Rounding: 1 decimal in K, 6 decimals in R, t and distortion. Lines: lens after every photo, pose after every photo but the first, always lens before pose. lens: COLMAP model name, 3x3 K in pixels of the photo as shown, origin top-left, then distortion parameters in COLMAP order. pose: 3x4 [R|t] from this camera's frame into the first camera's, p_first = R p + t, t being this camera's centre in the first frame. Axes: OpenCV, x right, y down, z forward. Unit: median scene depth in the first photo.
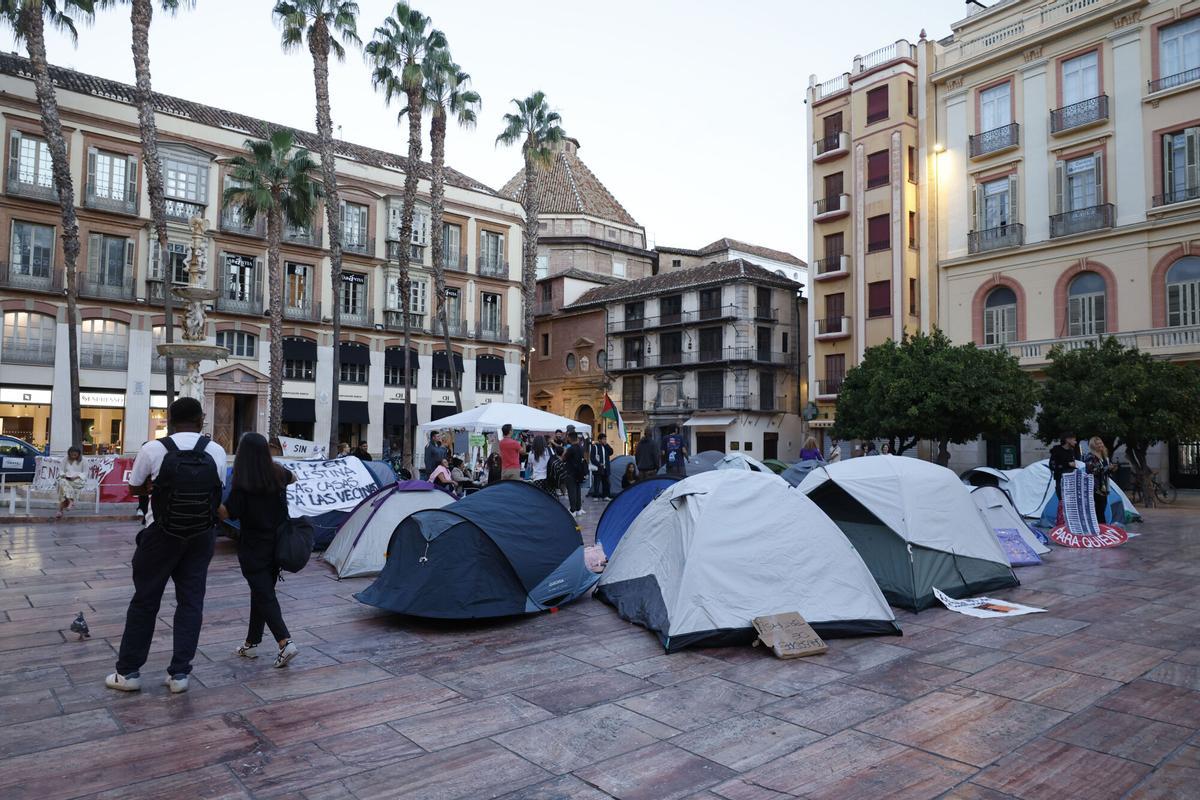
lens RADIAL K [[794.2, 0, 594.4], [0, 794.2, 408.1], [0, 0, 1]] dist [-0.024600, 0.012663]
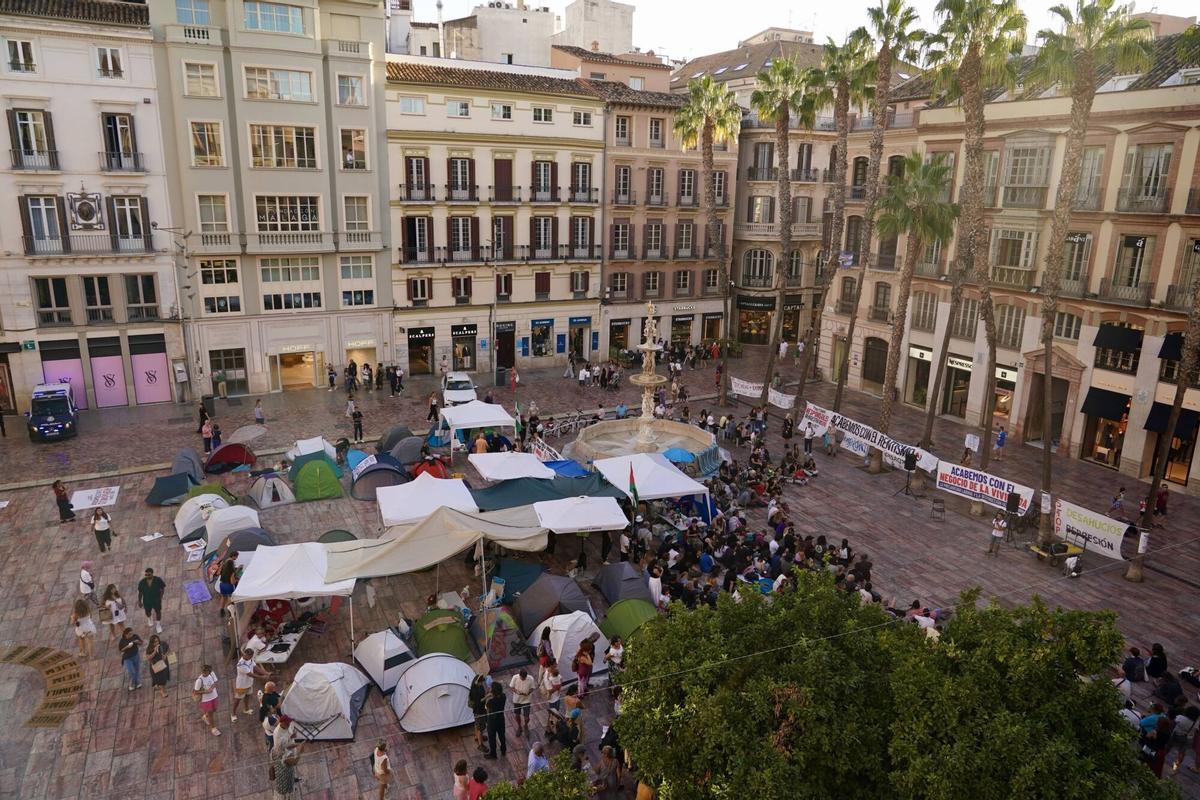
lens RADIAL K [[794.2, 0, 592.4], [0, 794.2, 394.9], [0, 0, 1]] dist [-0.024600, 0.012663]
pose [[-0.275165, 0.218595, -0.936216, 0.576371], [0.028666, 0.975240, 0.219282, -0.206754], [0.960969, 0.033501, -0.274619, 0.647504]]
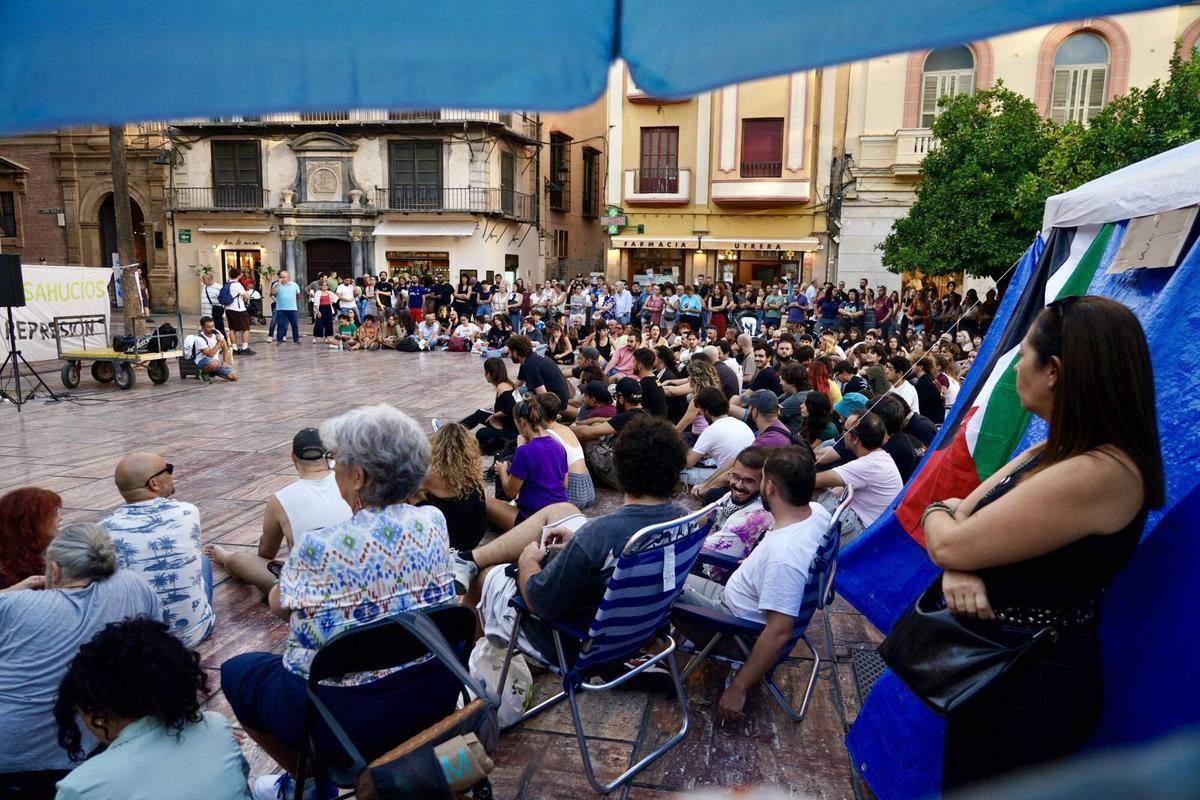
lens RADIAL K [[794.2, 0, 600.7], [0, 794.2, 407.2], [0, 0, 1]] dist [-0.024600, 0.012663]
pose [[0.776451, -0.100940, 0.622041, -0.131156], [-0.038575, 0.977624, 0.206793, 0.018654], [-0.628996, -0.184560, 0.755183, 0.527423]]
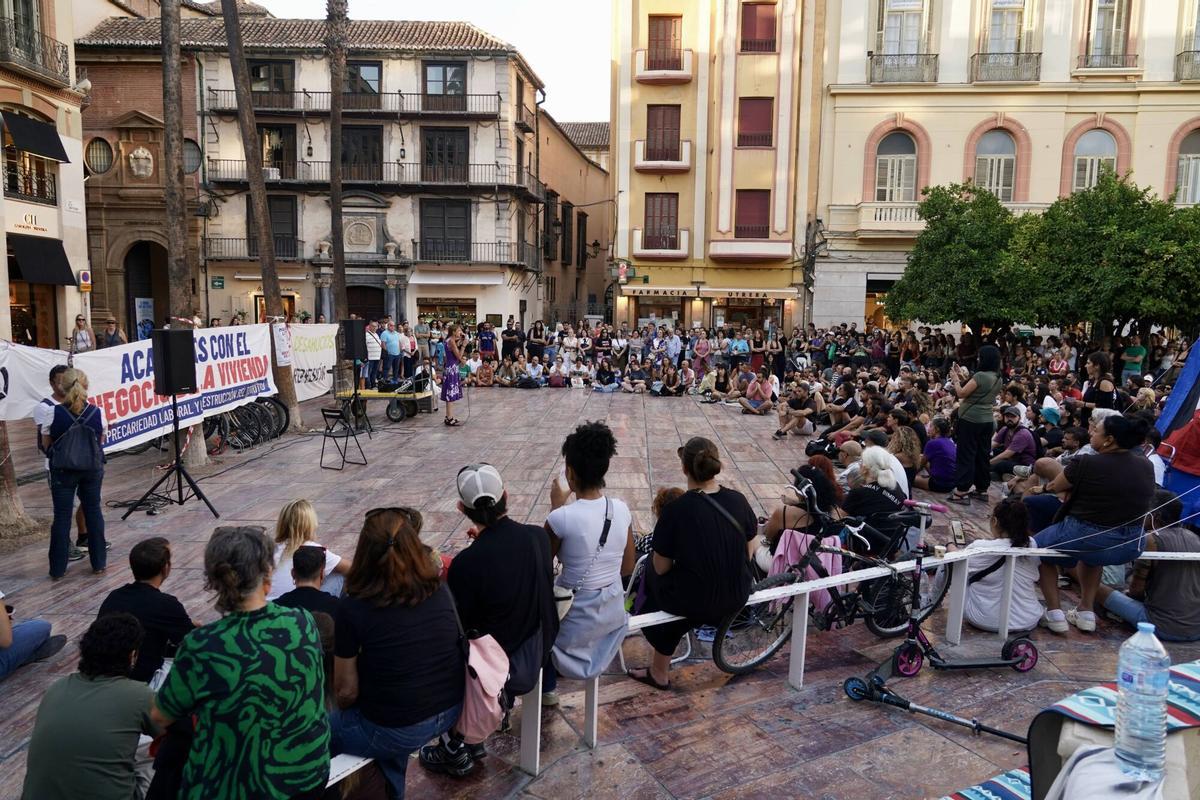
lens RADIAL K [[794.2, 0, 598.6], [0, 794.2, 410.2], [0, 0, 1]] dist [-0.024600, 0.012663]
pose [[0.669760, -0.093769, 0.736634, -0.278280], [-0.043444, 0.985348, 0.164929, 0.009694], [-0.741306, -0.142465, 0.655873, 0.543773]]
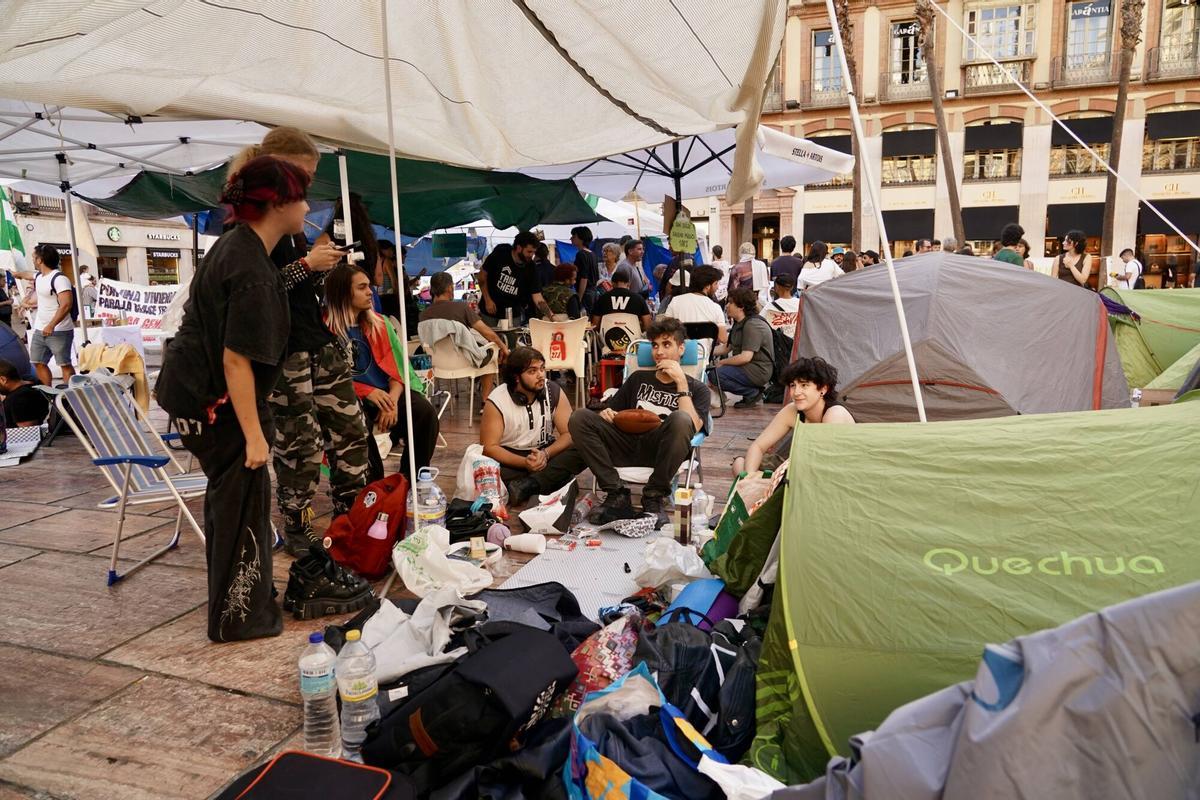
lens RADIAL K [[794.2, 0, 603.4], [0, 794.2, 398.7], [0, 0, 1]] dist [-0.024600, 0.012663]
pose [[0.494410, 0.119337, -0.860998, 0.193369], [0.068730, 0.982062, 0.175584, 0.014315], [0.866507, -0.145987, 0.477340, 0.389310]]
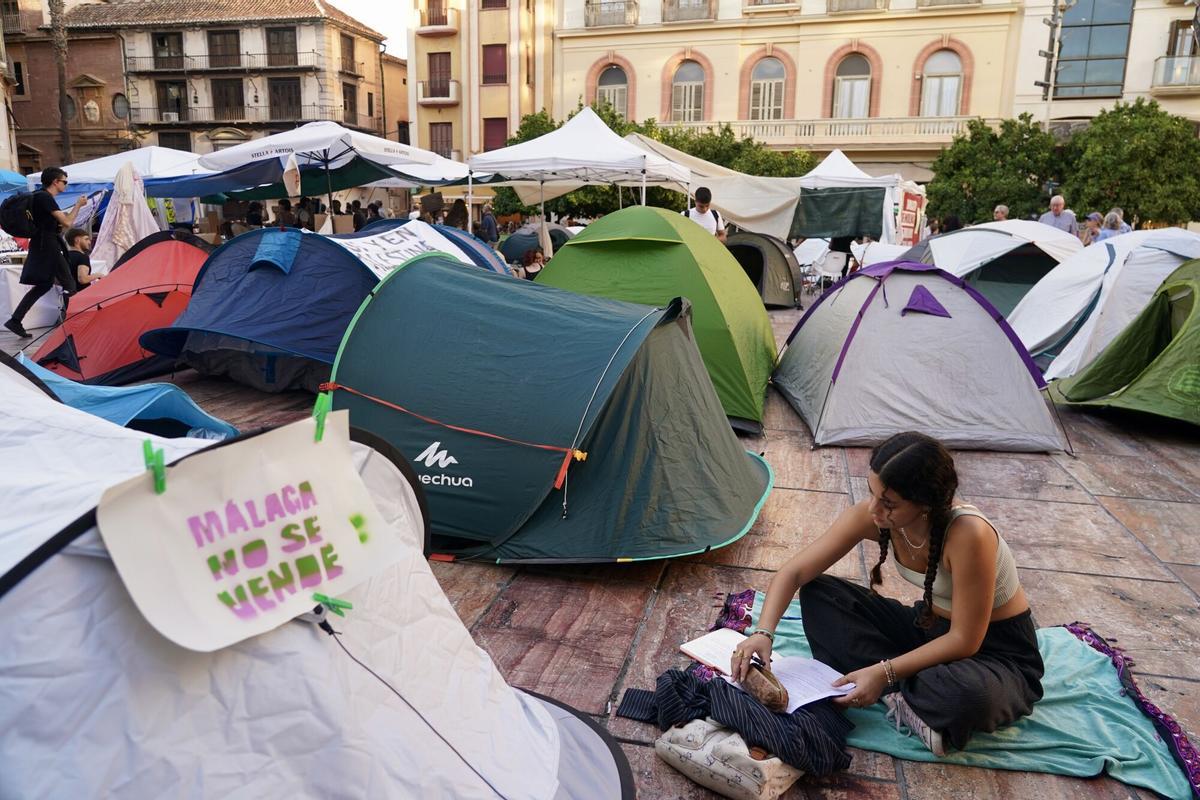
lens RADIAL K [[794.2, 0, 587.8], [0, 794.2, 411.4], [0, 0, 1]] dist [-0.024600, 0.012663]
pose [[0.800208, -0.131044, 0.585230, -0.146320], [-0.033910, 0.964388, 0.262310, 0.009929], [-0.598763, -0.229748, 0.767267, 0.104060]]
